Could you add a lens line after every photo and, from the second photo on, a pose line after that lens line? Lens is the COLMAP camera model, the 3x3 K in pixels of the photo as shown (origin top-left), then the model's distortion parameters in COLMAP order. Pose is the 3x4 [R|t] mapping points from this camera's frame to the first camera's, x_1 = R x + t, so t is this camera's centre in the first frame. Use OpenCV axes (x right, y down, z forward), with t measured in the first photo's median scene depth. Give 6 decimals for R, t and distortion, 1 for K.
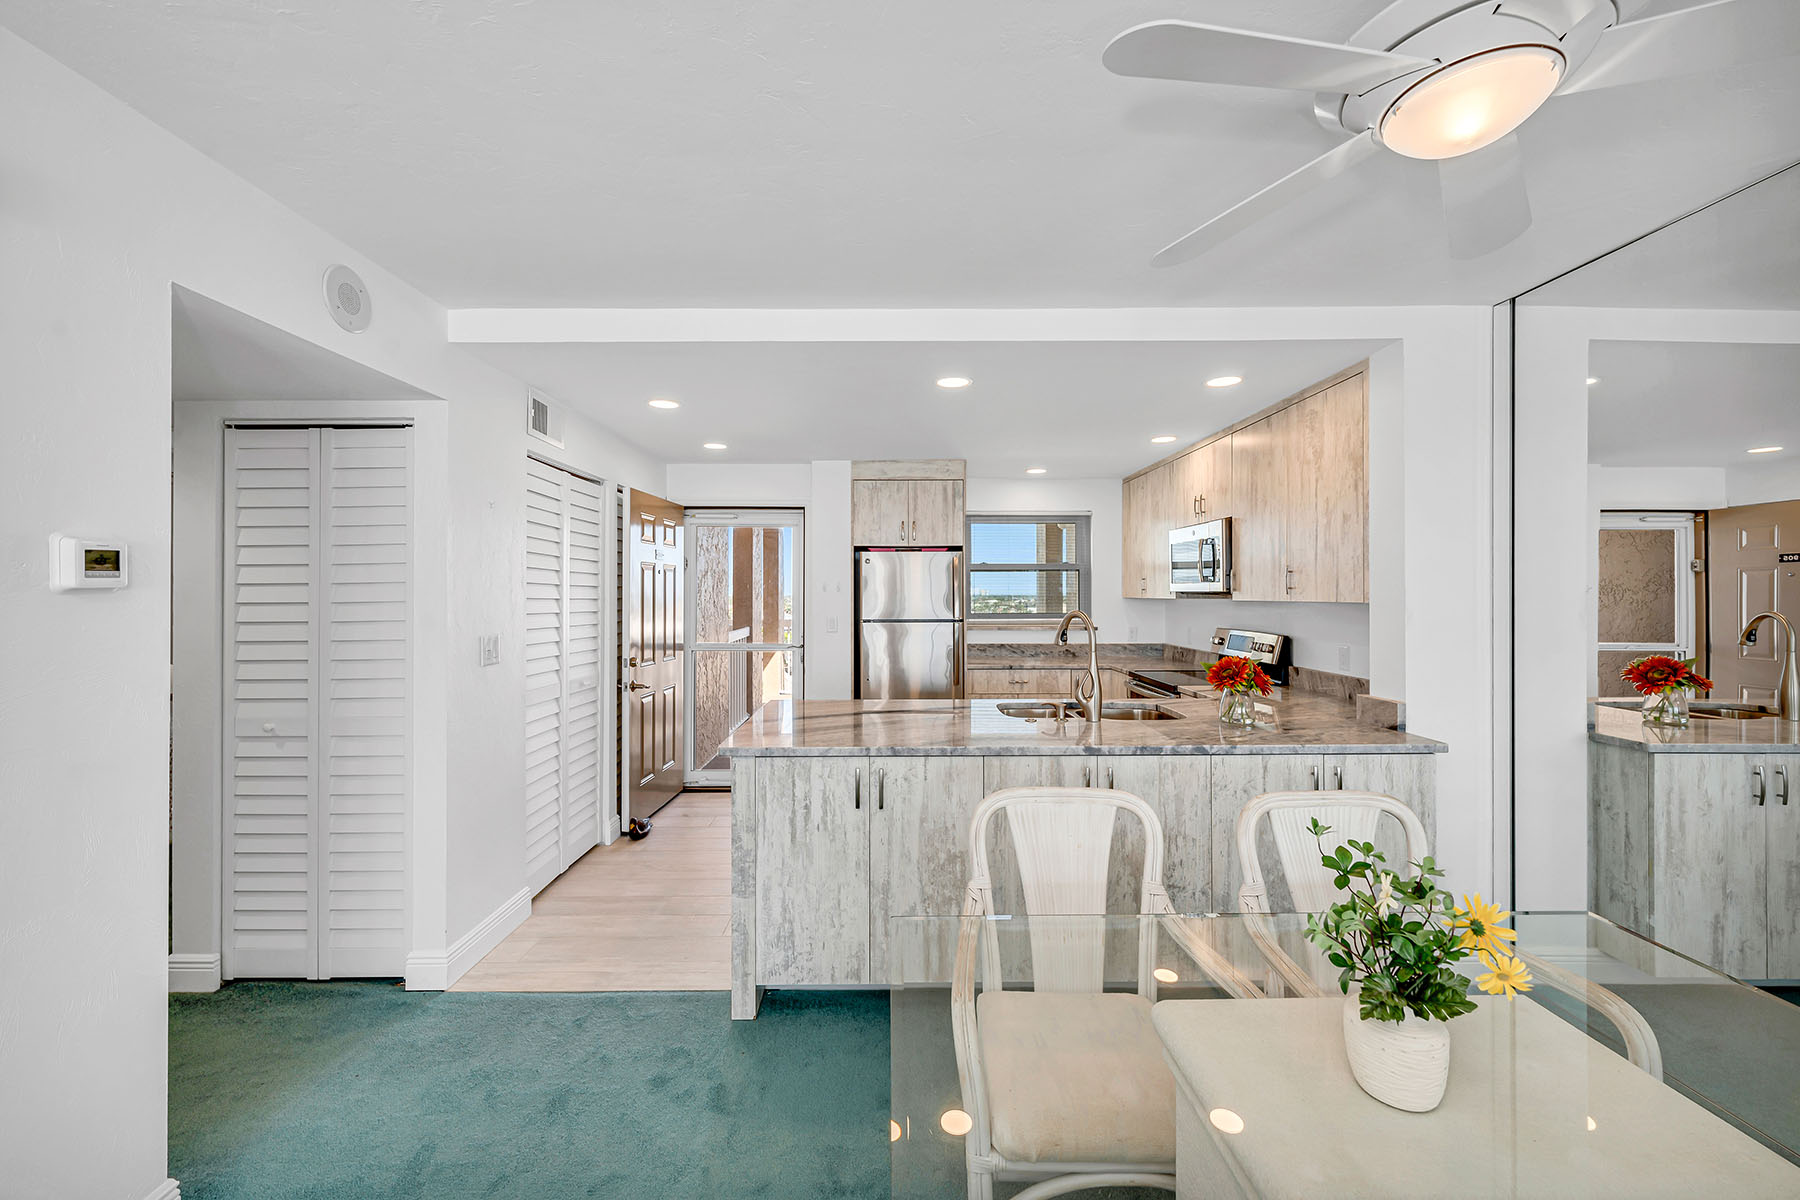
lens RADIAL K [[719.9, 0, 896.6], [0, 719.9, 591.6], [0, 0, 1]] dist [-0.000382, 0.000052]
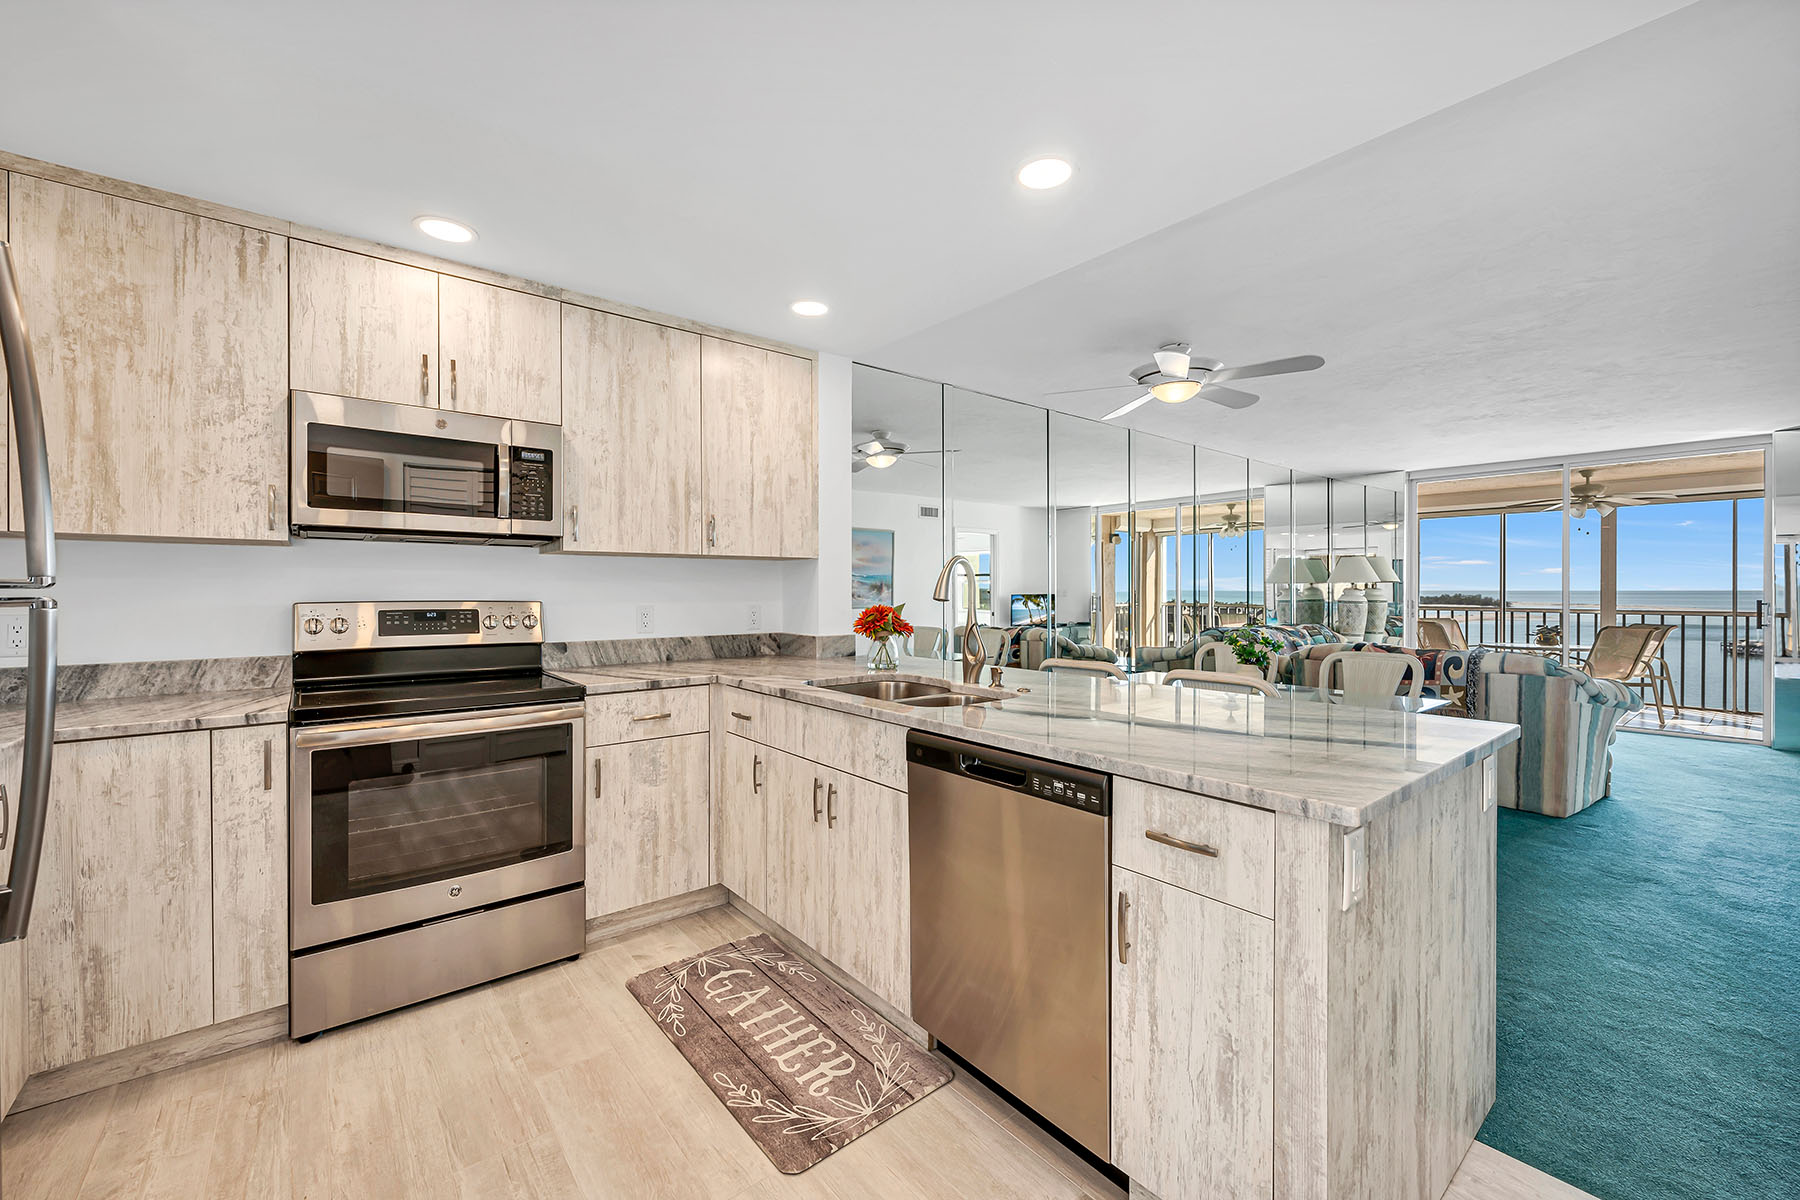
lens RADIAL K [[719.9, 0, 896.6], [0, 719.9, 591.6], [0, 0, 1]] dist [-0.000382, 0.000052]
pose [[-0.620346, -0.001800, 0.784326, -0.315151], [-0.002055, 0.999998, 0.000669, 0.061527], [-0.784326, -0.001197, -0.620348, 1.440161]]
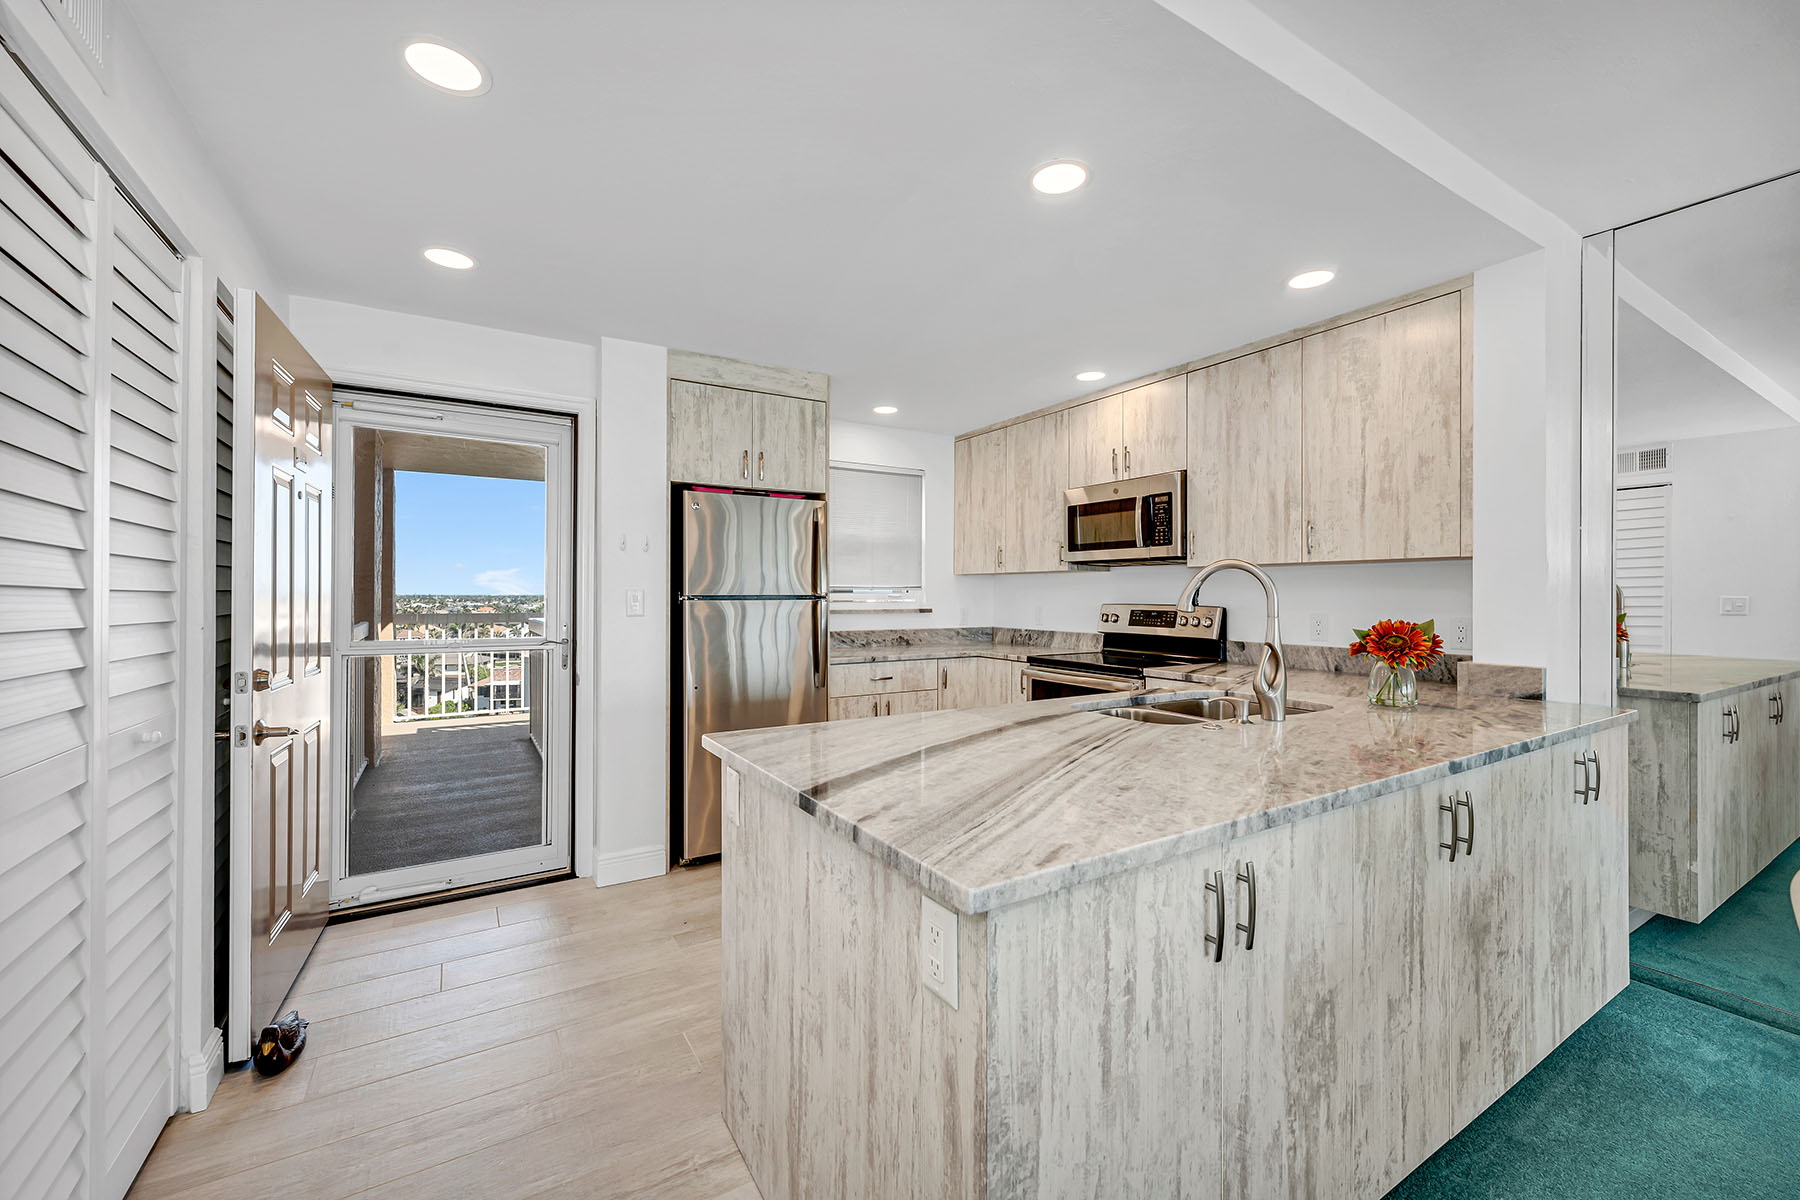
lens RADIAL K [[719.9, 0, 896.6], [0, 719.9, 591.6], [0, 0, 1]] dist [-0.000382, 0.000052]
pose [[0.857913, 0.004015, 0.513780, -0.339414], [-0.003827, 0.999992, -0.001424, 0.055357], [-0.513781, -0.000745, 0.857921, 0.538200]]
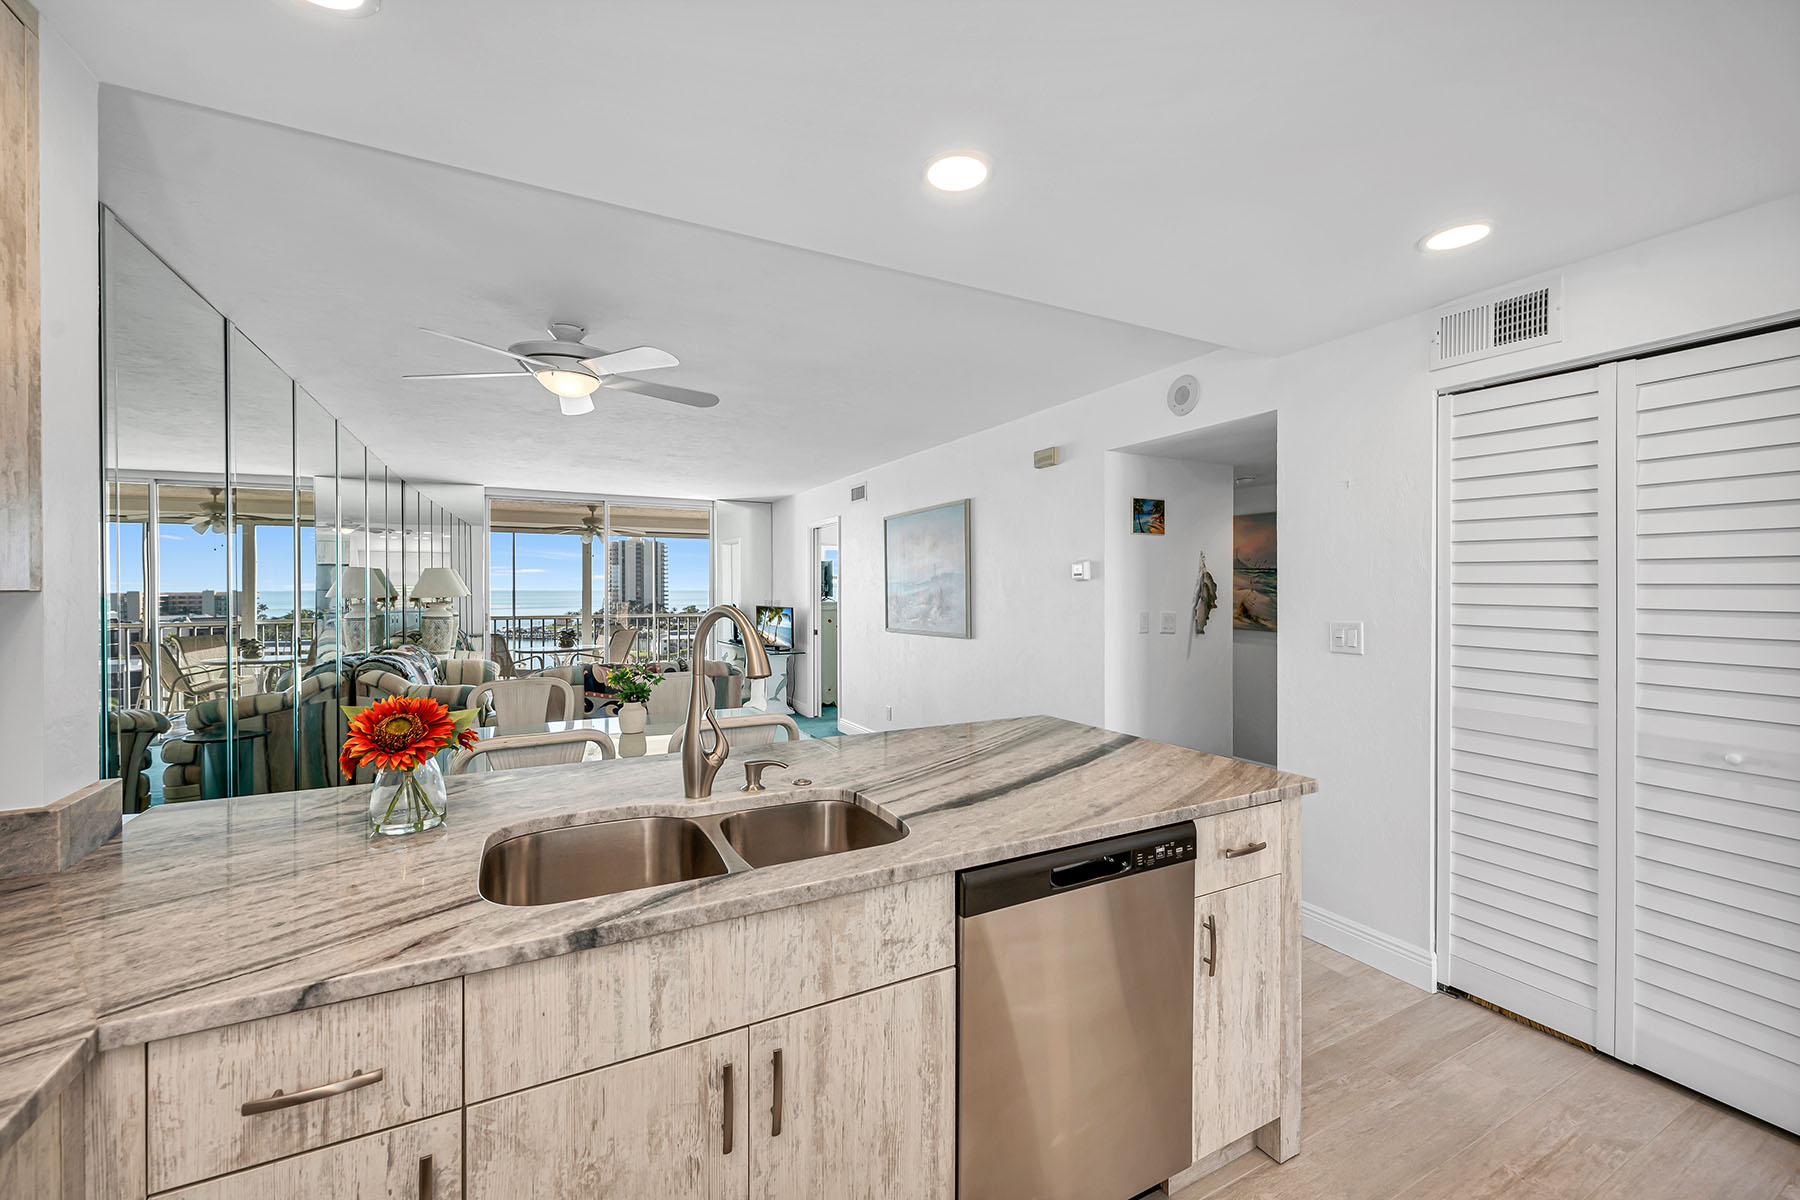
lens RADIAL K [[719.9, 0, 896.6], [0, 719.9, 591.6], [0, 0, 1]] dist [-0.000382, 0.000052]
pose [[-0.891725, 0.003133, -0.452568, 0.351074], [0.002801, 0.999995, 0.001405, 0.015031], [0.452570, -0.000015, -0.891729, 1.414732]]
